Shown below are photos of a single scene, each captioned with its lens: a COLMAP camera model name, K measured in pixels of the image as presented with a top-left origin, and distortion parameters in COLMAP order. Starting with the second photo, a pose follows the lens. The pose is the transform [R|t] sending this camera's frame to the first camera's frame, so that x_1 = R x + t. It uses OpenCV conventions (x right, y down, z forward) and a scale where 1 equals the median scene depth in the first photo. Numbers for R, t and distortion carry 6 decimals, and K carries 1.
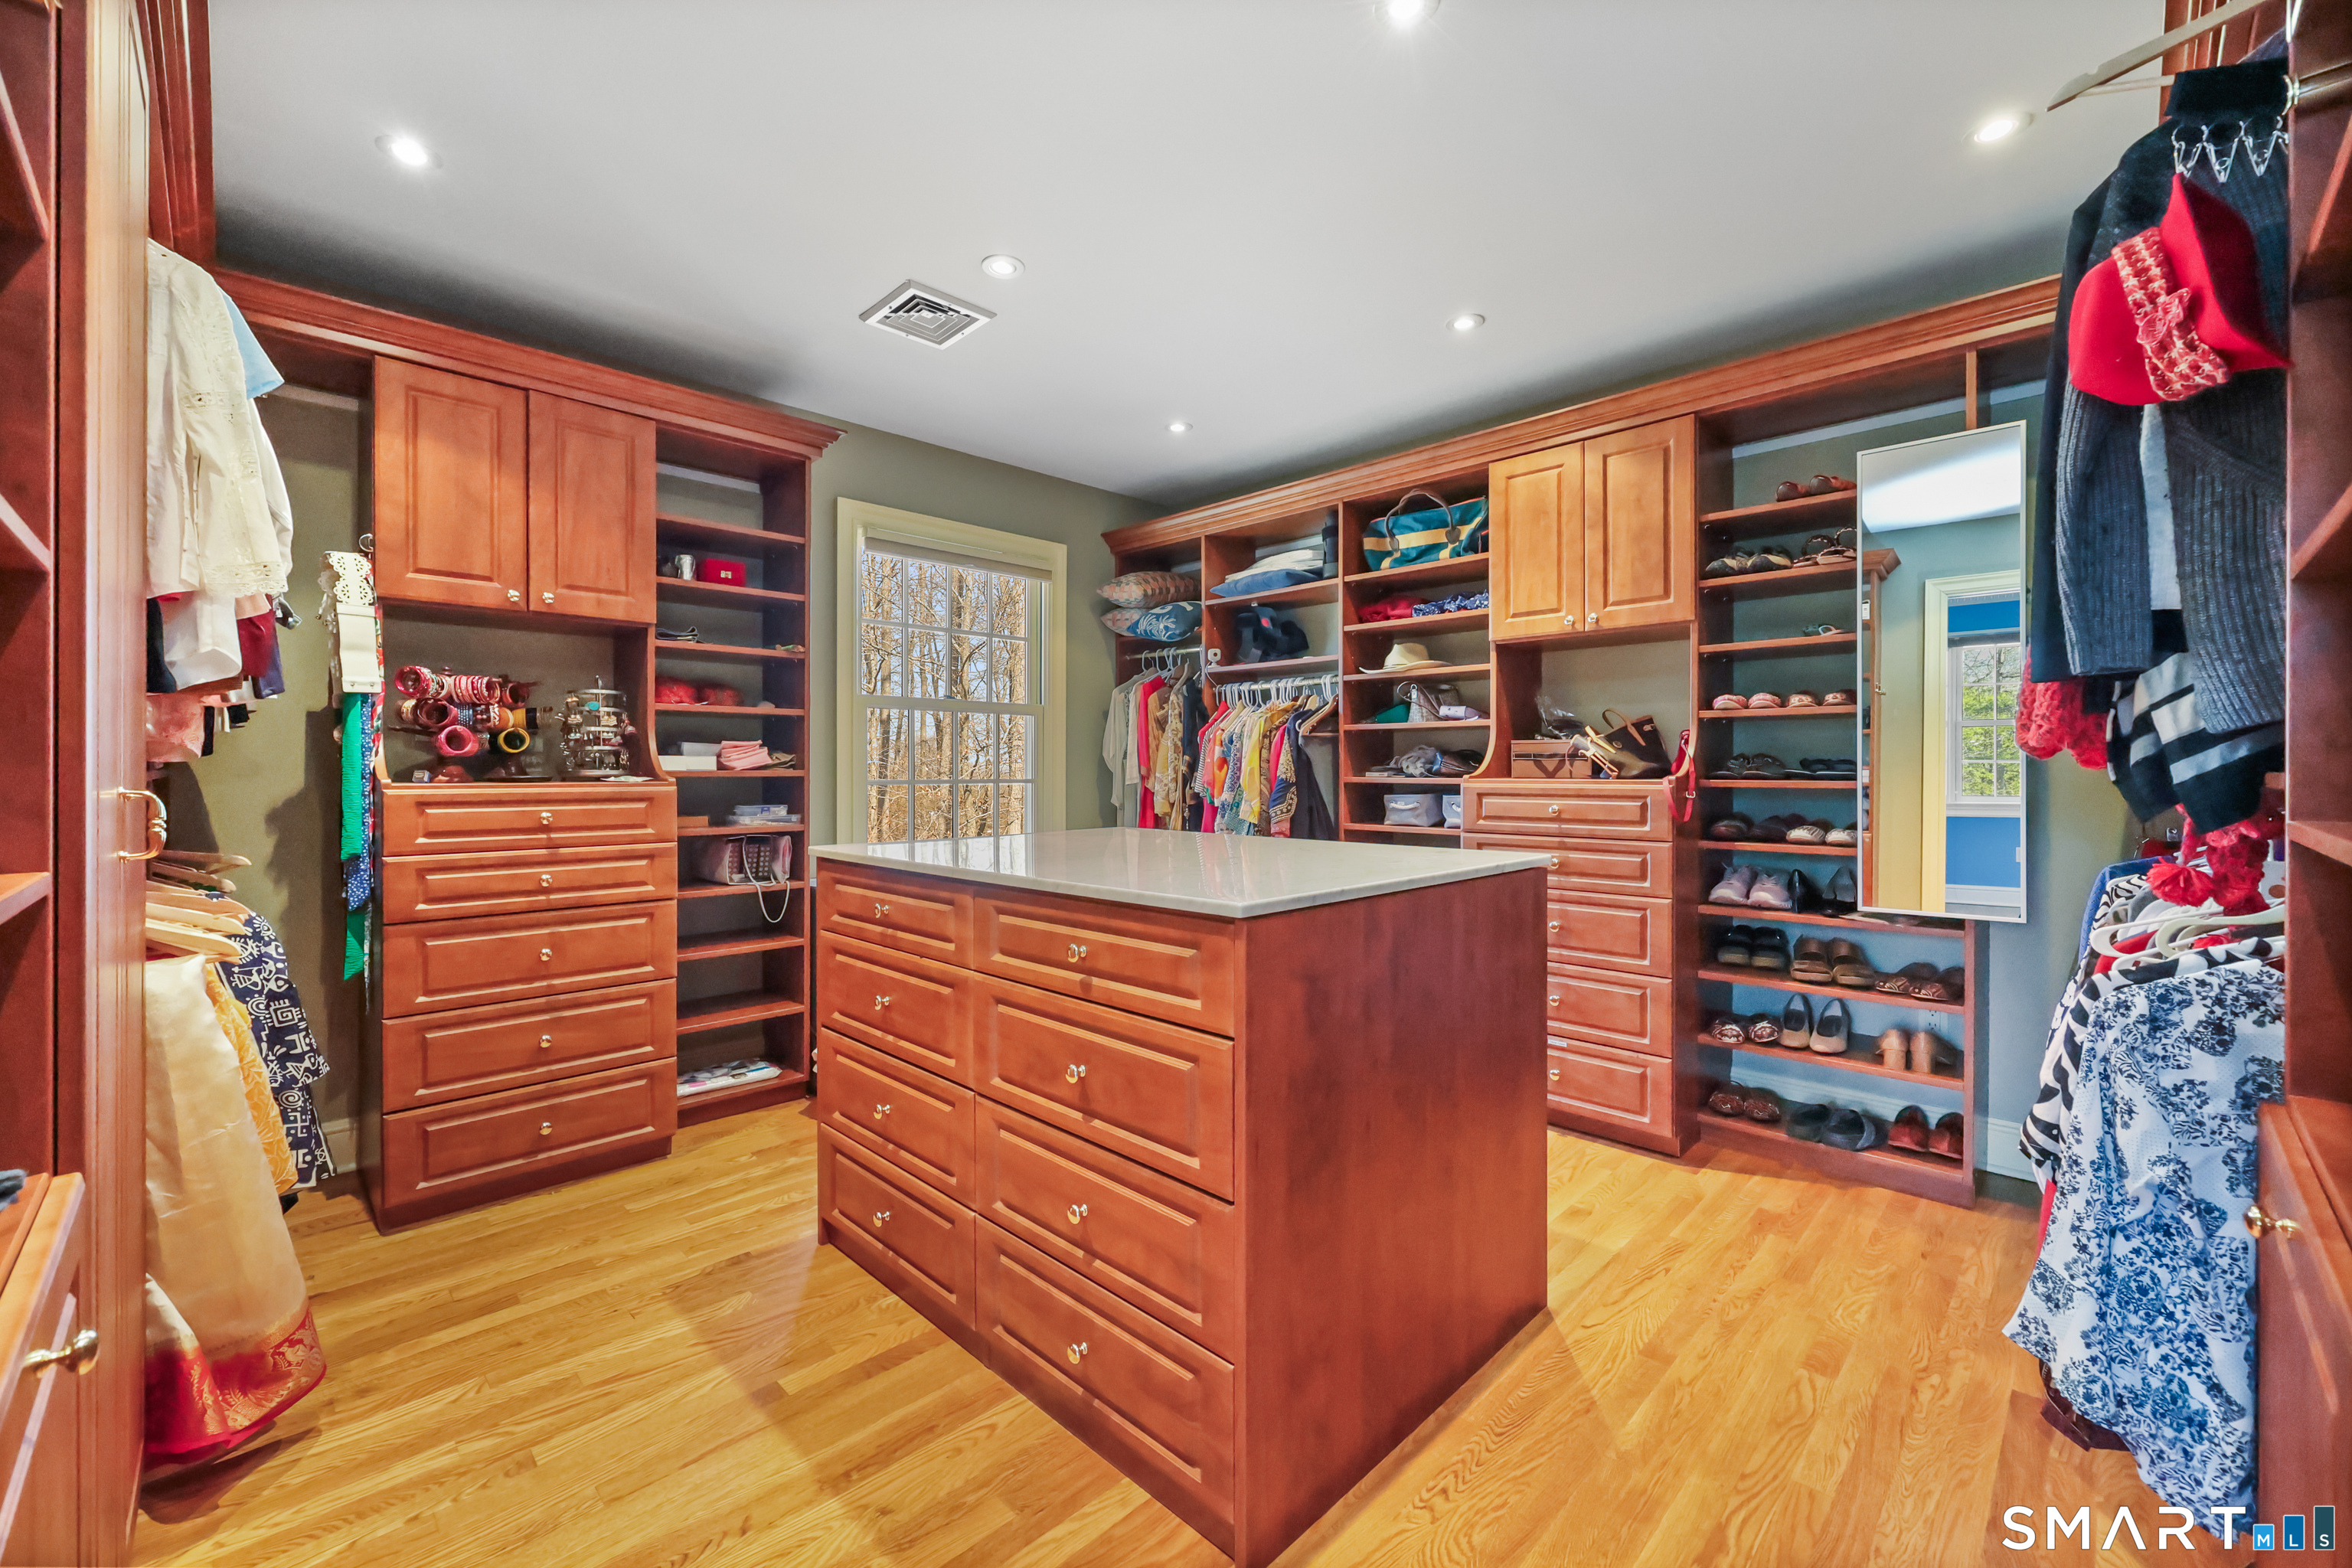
lens RADIAL K [[944.4, 0, 1166.4], [0, 944.4, 780.3], [0, 0, 1]] dist [-0.000938, -0.000271]
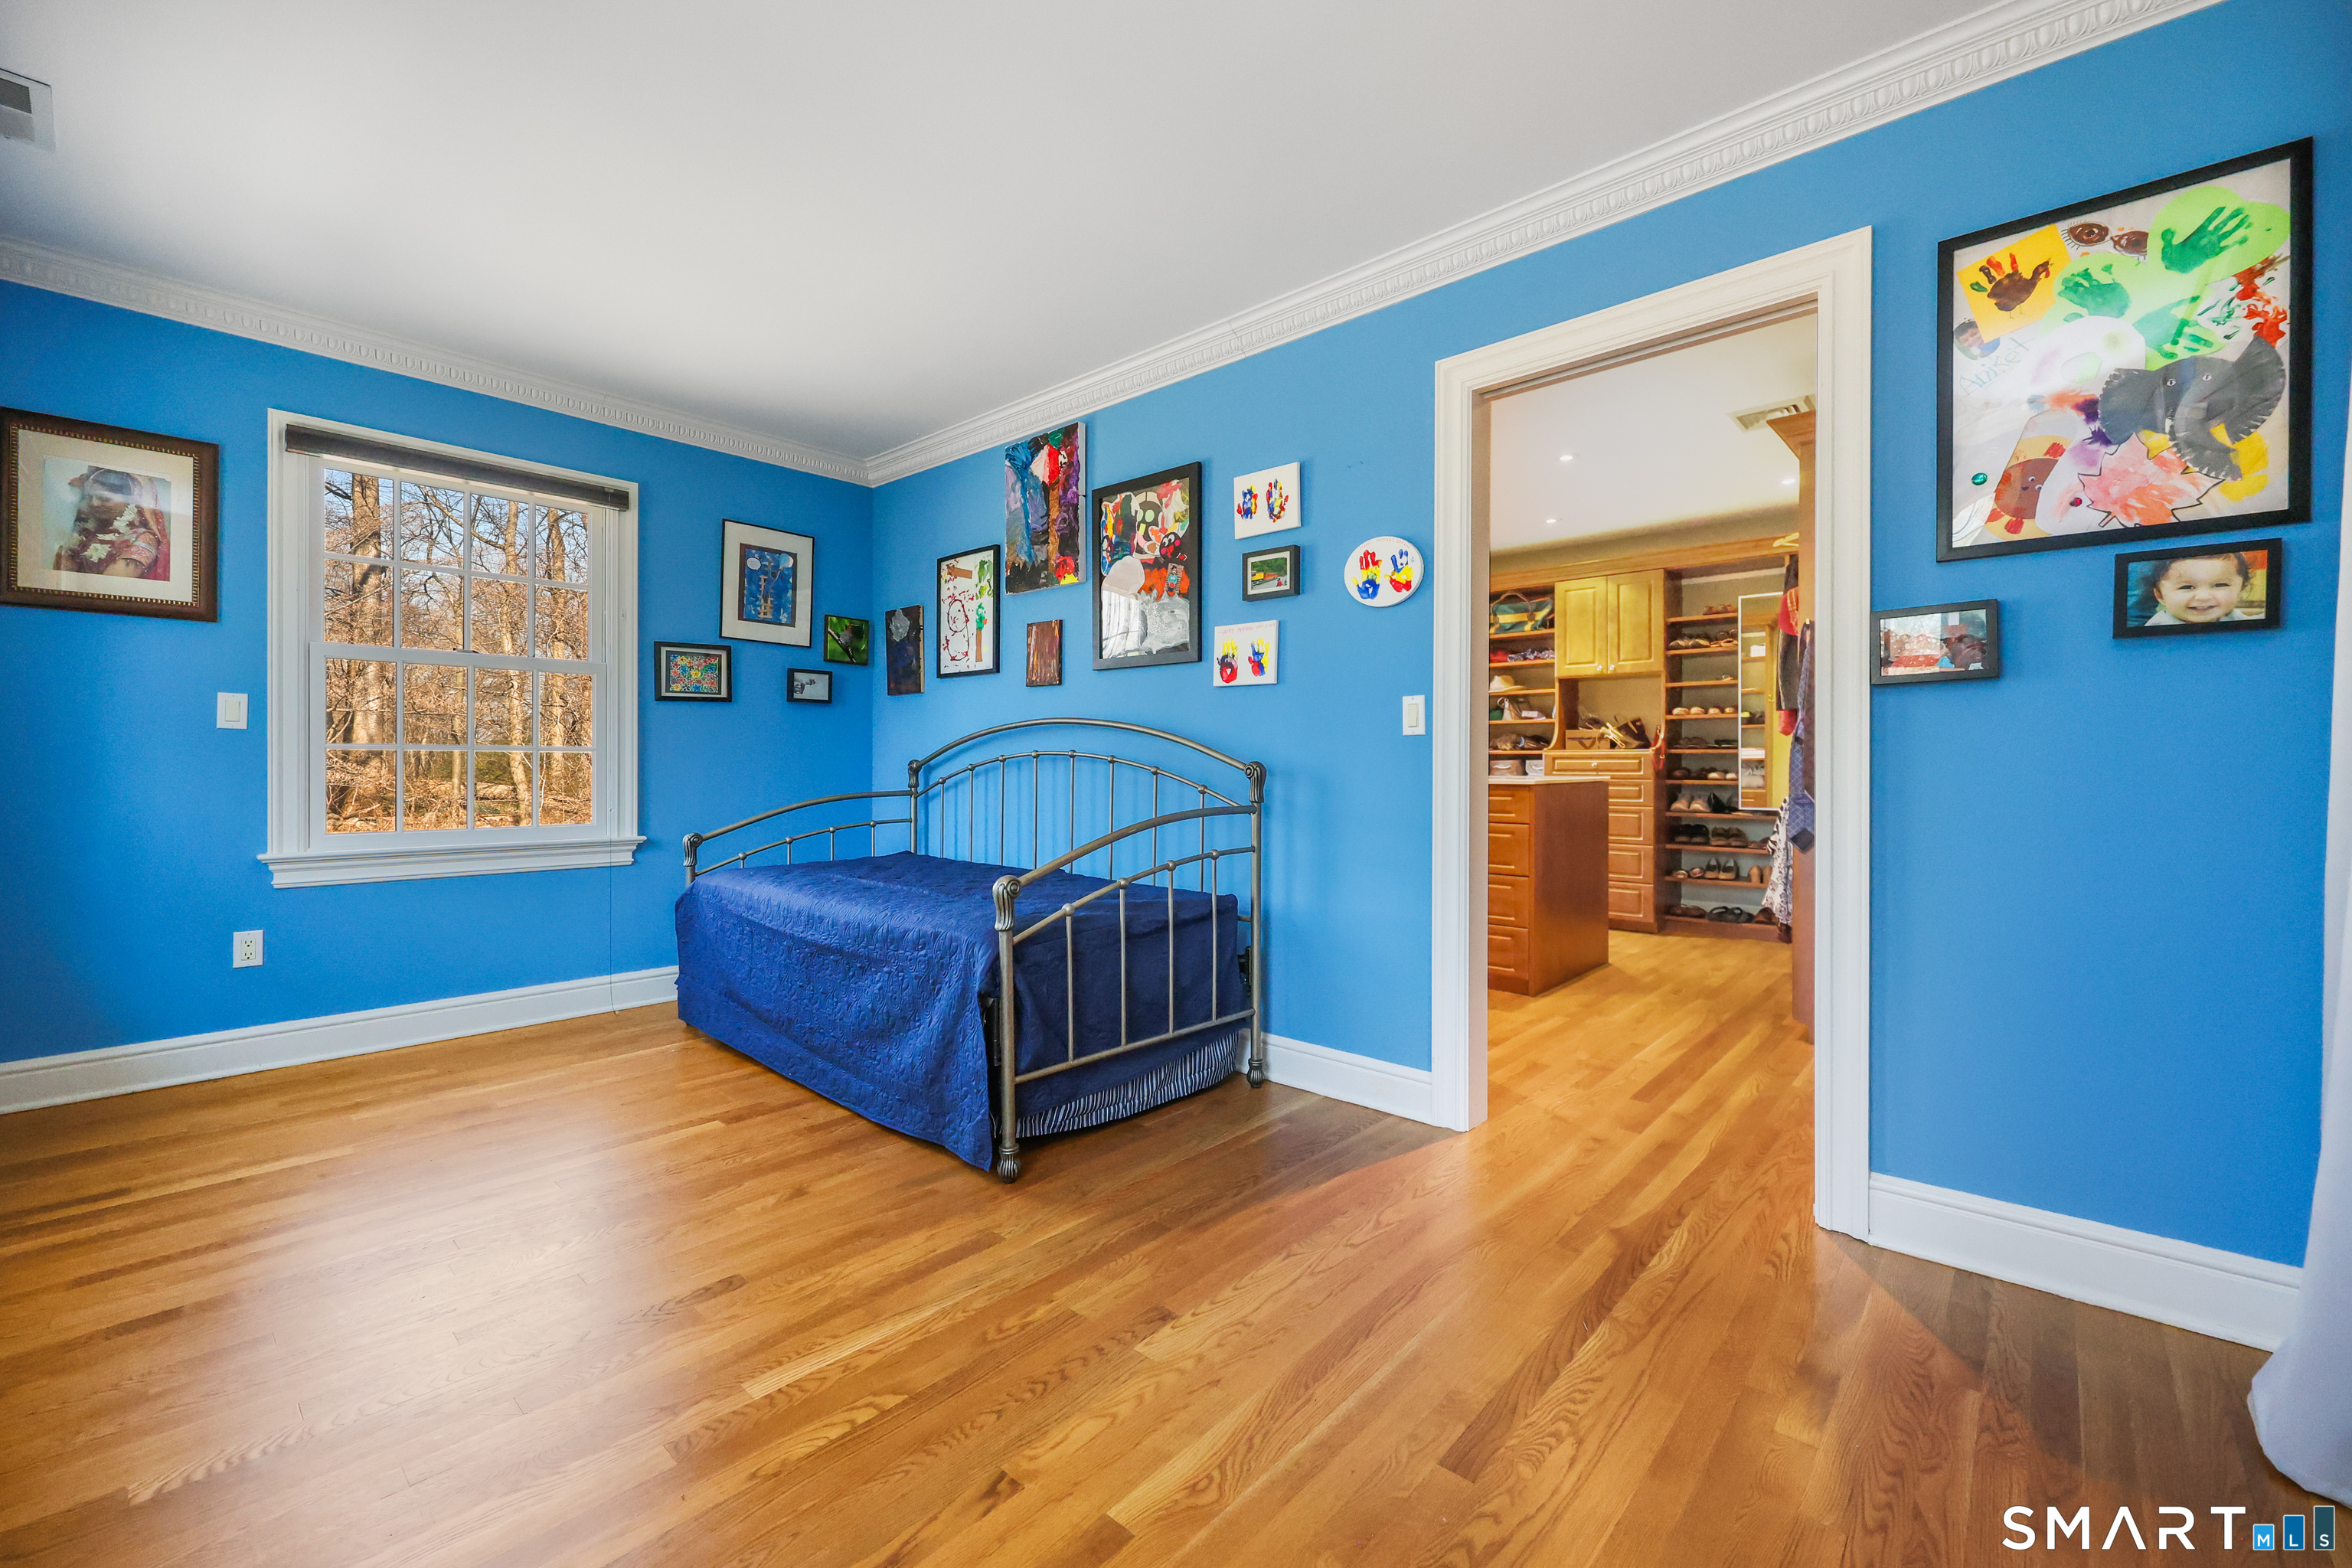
lens RADIAL K [[944.4, 0, 1177.3], [0, 944.4, 768.1], [0, 0, 1]] dist [-0.000938, -0.000271]
pose [[0.998639, 0.003070, 0.052067, -0.563927], [-0.002755, 0.999977, -0.006131, 0.052359], [-0.052085, 0.005979, 0.998625, -0.928856]]
